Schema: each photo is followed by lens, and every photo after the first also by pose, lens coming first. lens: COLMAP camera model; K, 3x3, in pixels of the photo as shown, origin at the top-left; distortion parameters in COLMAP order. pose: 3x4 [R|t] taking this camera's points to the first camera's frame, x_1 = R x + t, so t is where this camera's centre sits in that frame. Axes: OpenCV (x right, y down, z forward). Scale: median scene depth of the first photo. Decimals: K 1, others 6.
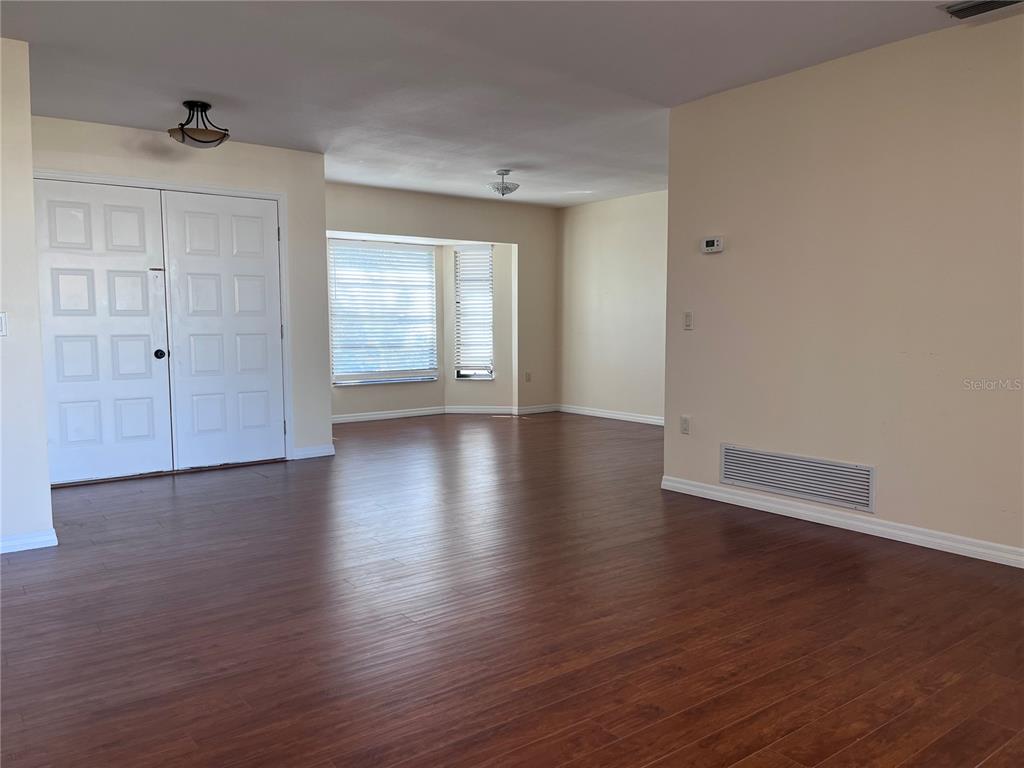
lens RADIAL K [[780.2, 0, 512.3], [0, 780.2, 383.8], [0, 0, 1]] dist [-0.012259, -0.003520]
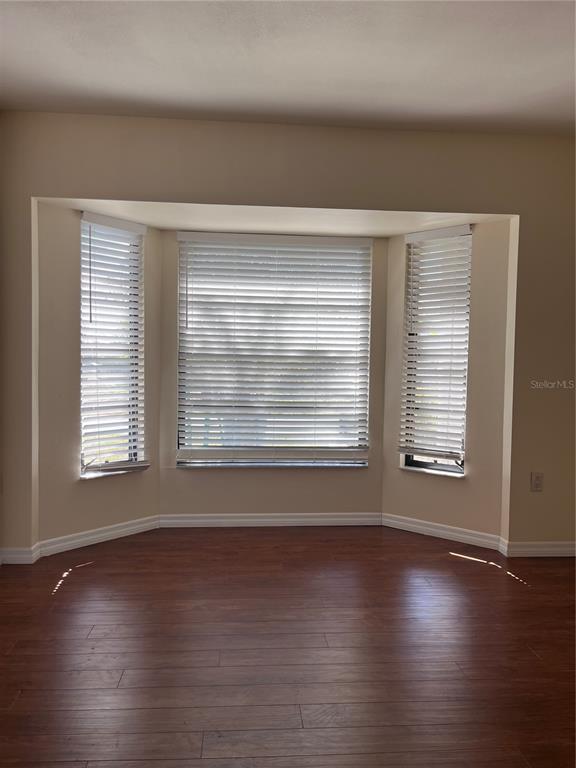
lens RADIAL K [[585.1, 0, 287.3], [0, 585.1, 389.3], [0, 0, 1]] dist [-0.012259, -0.003520]
pose [[0.823998, 0.034563, -0.565538, 0.097923], [-0.061180, 0.997729, -0.028163, -0.047218], [0.563281, 0.057806, 0.824241, 0.605360]]
